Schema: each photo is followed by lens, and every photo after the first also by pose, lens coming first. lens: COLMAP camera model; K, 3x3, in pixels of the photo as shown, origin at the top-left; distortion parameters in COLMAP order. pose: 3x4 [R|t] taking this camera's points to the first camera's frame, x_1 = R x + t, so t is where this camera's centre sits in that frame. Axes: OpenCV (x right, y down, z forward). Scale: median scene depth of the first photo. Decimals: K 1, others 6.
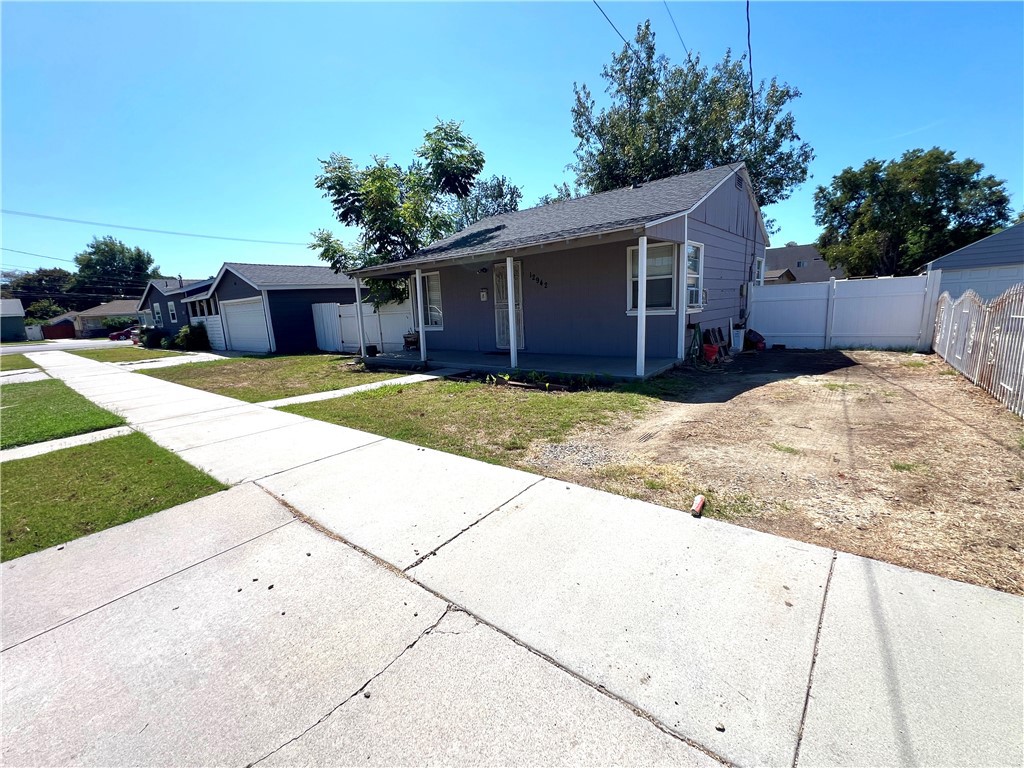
lens RADIAL K [[421.0, 0, 481.9], [0, 421.0, 399.0], [0, 0, 1]] dist [-0.000241, -0.000099]
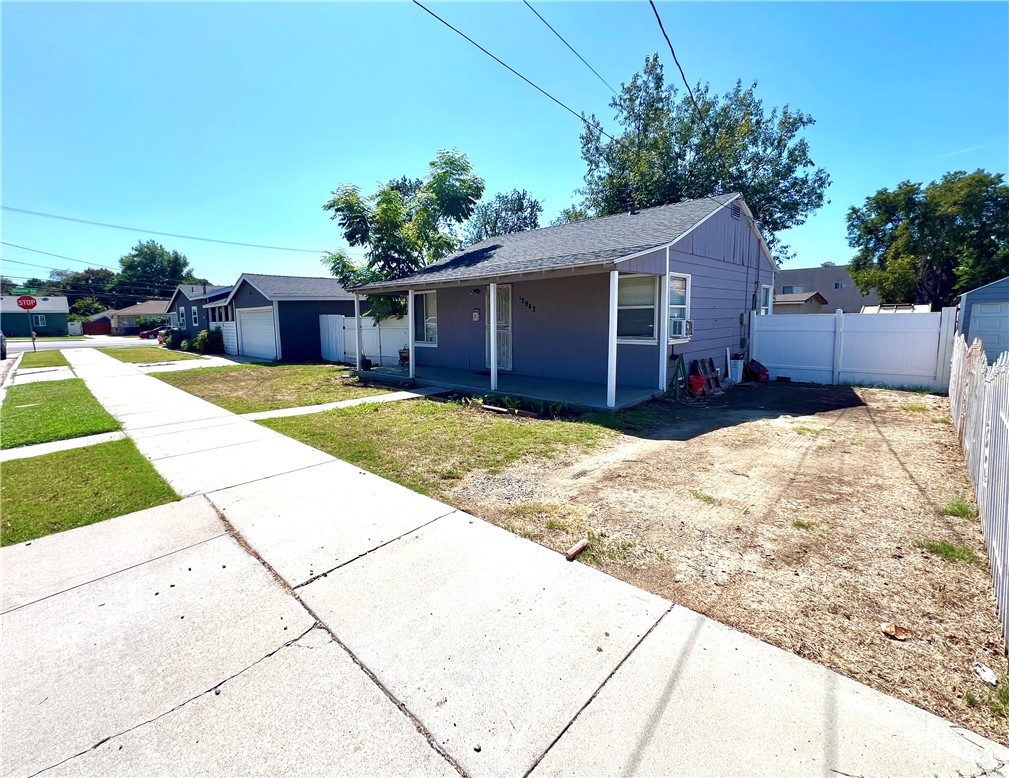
lens RADIAL K [[457.7, 0, 491.2], [0, 457.7, 361.7], [0, 0, 1]] dist [-0.001864, 0.001123]
pose [[0.995183, 0.042099, -0.088536, 0.146030], [-0.050041, 0.994730, -0.089488, -0.039614], [0.084302, 0.093487, 0.992045, -0.079876]]
